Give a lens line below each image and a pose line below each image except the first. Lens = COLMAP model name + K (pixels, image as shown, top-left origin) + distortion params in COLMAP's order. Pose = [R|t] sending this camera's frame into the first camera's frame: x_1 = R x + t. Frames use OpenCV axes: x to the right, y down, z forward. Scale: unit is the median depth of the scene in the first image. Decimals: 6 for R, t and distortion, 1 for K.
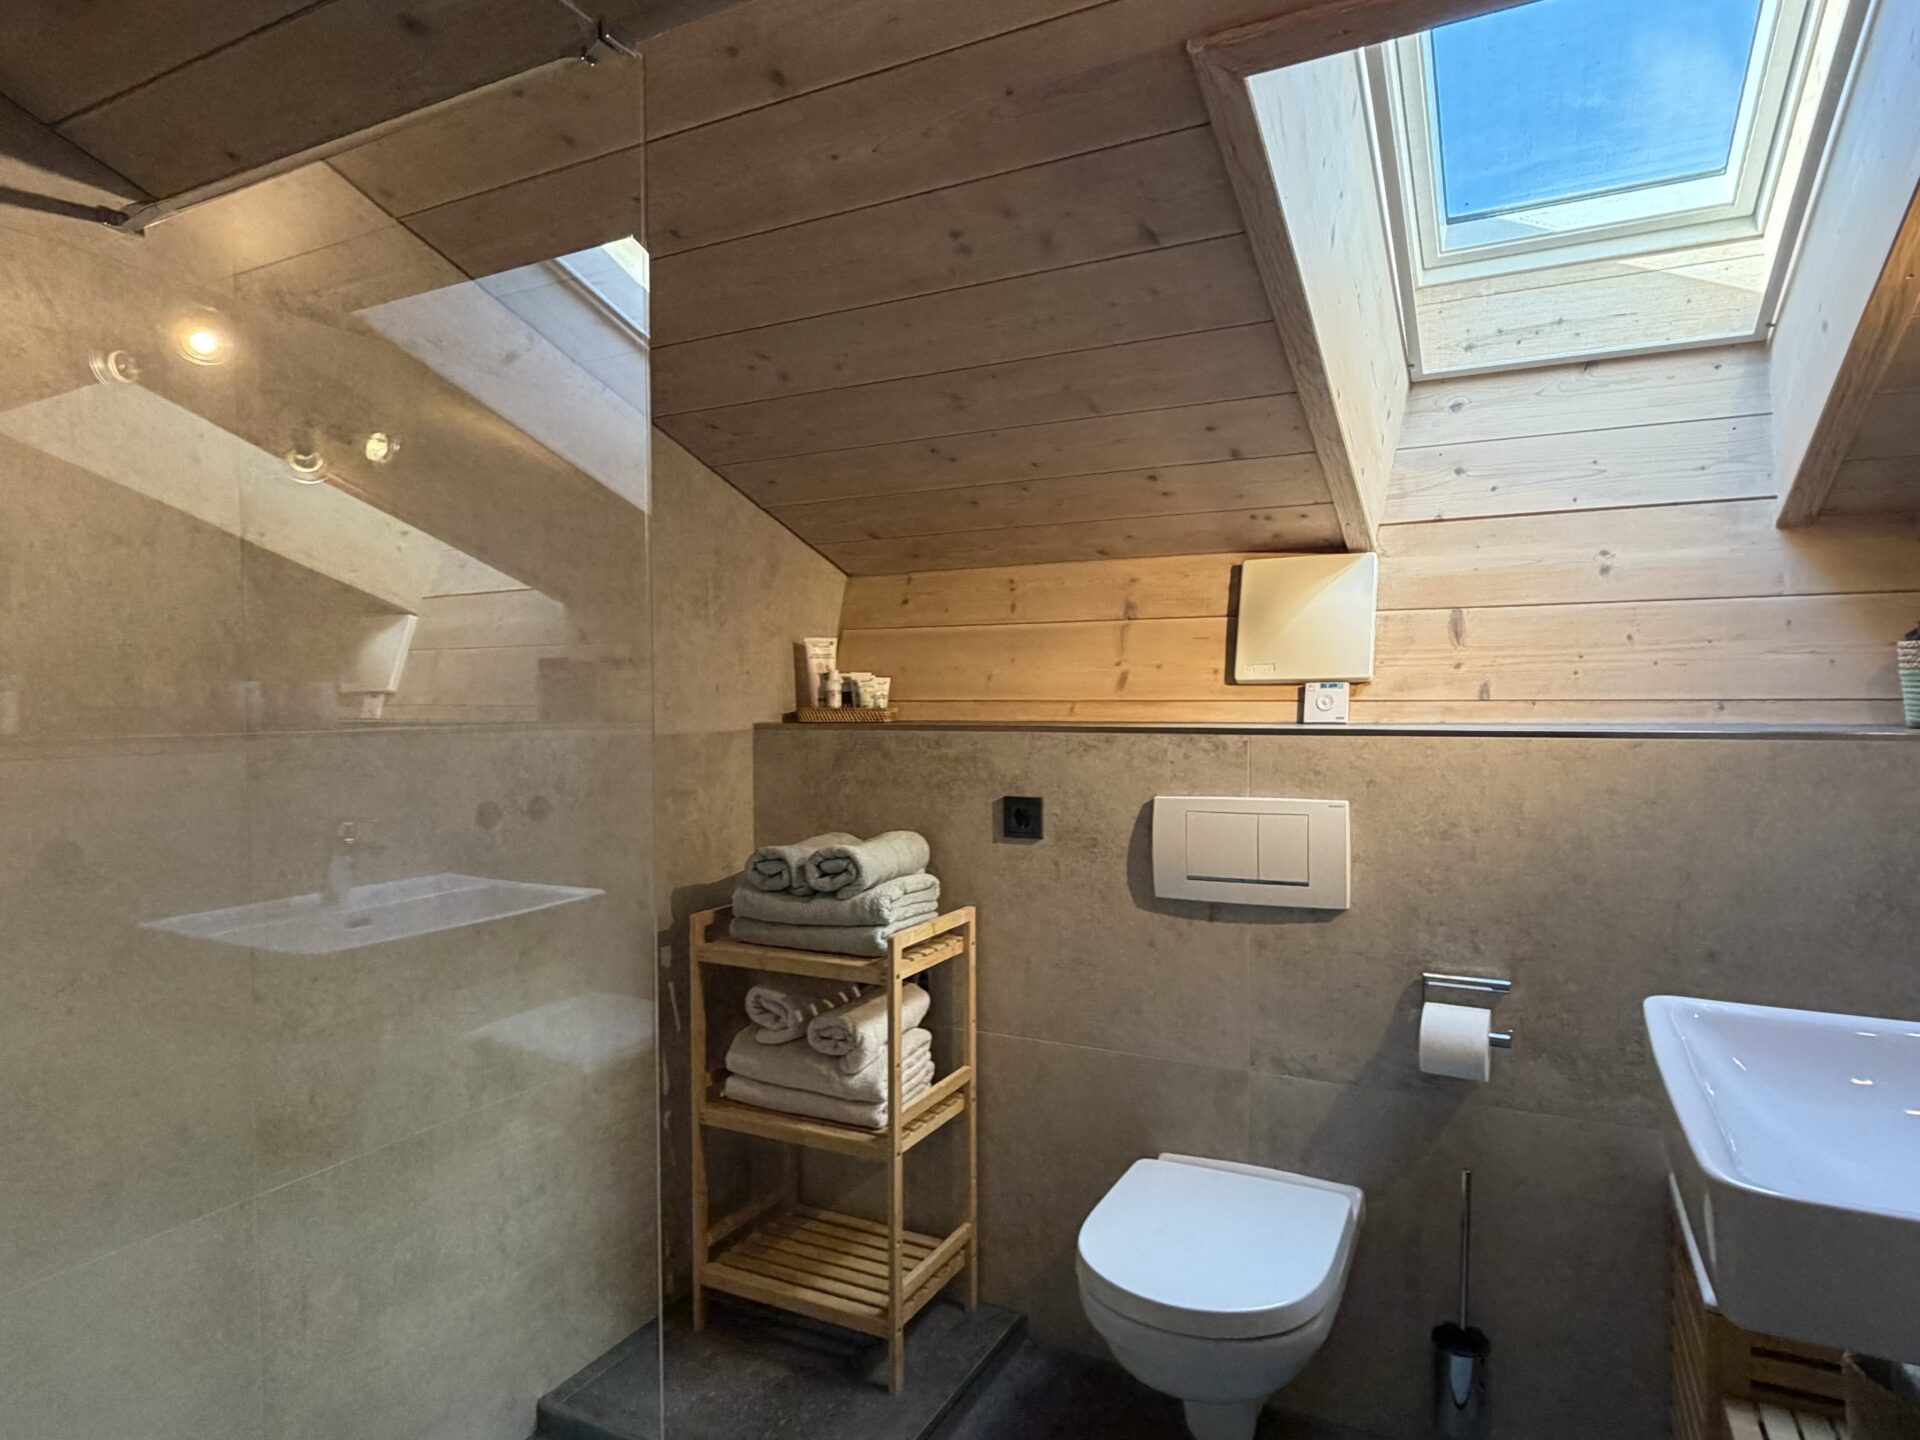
lens RADIAL K [[1105.7, 0, 962.3], [0, 1105.7, 727.9], [0, 0, 1]] dist [0.000286, 0.002889]
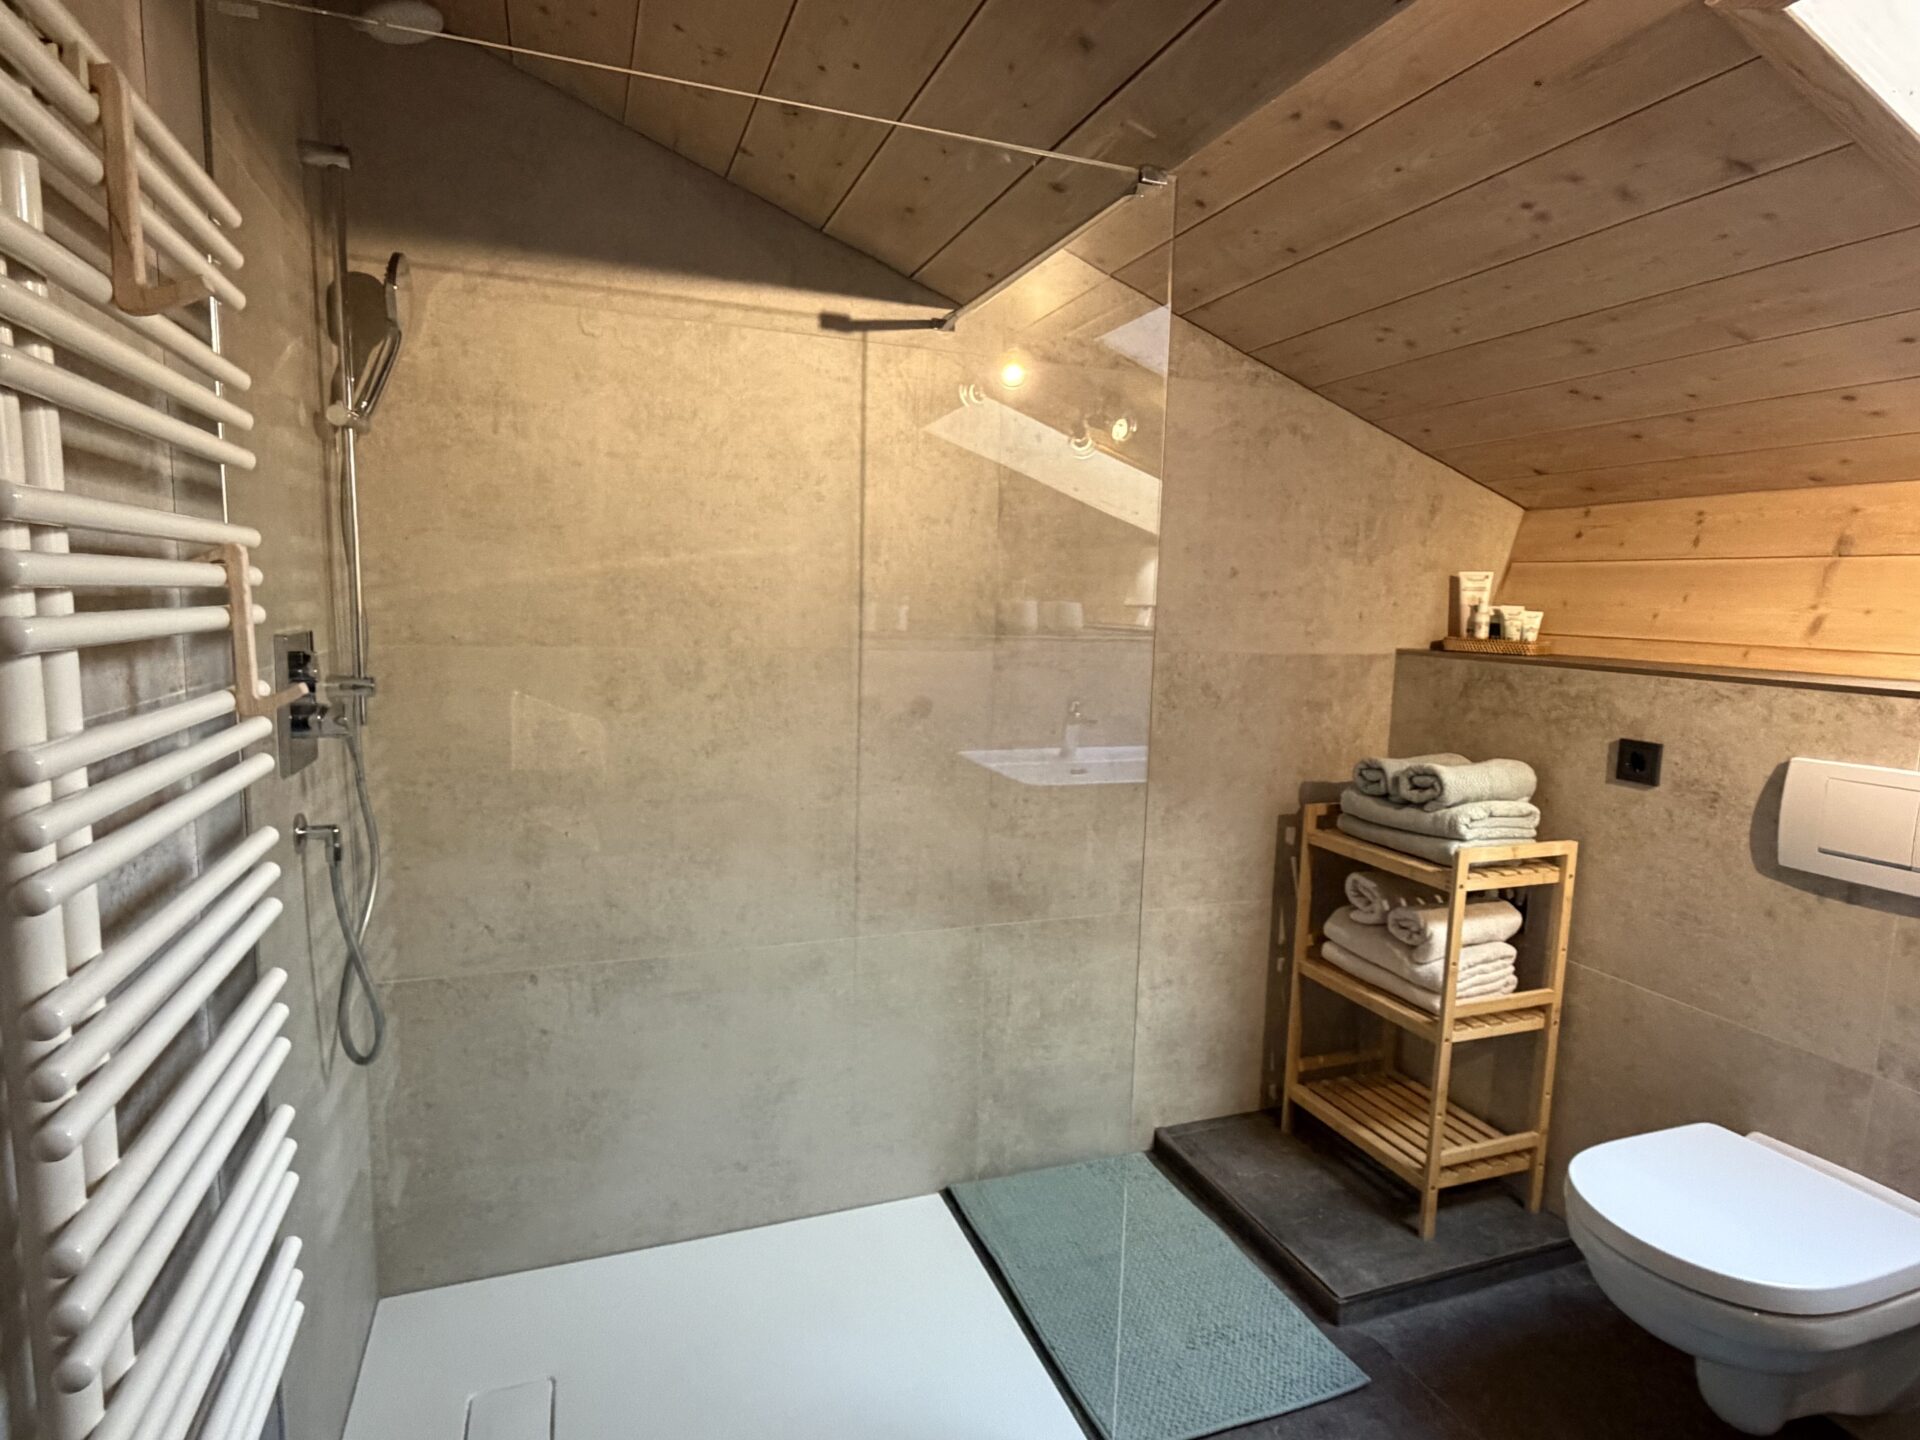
lens RADIAL K [[1024.7, 0, 955.3], [0, 1024.7, 721.5], [0, 0, 1]] dist [-0.001352, 0.001149]
pose [[0.735896, 0.107380, -0.668525, 0.223013], [-0.049822, 0.993256, 0.104696, -0.021225], [0.675259, -0.043738, 0.736283, -0.089544]]
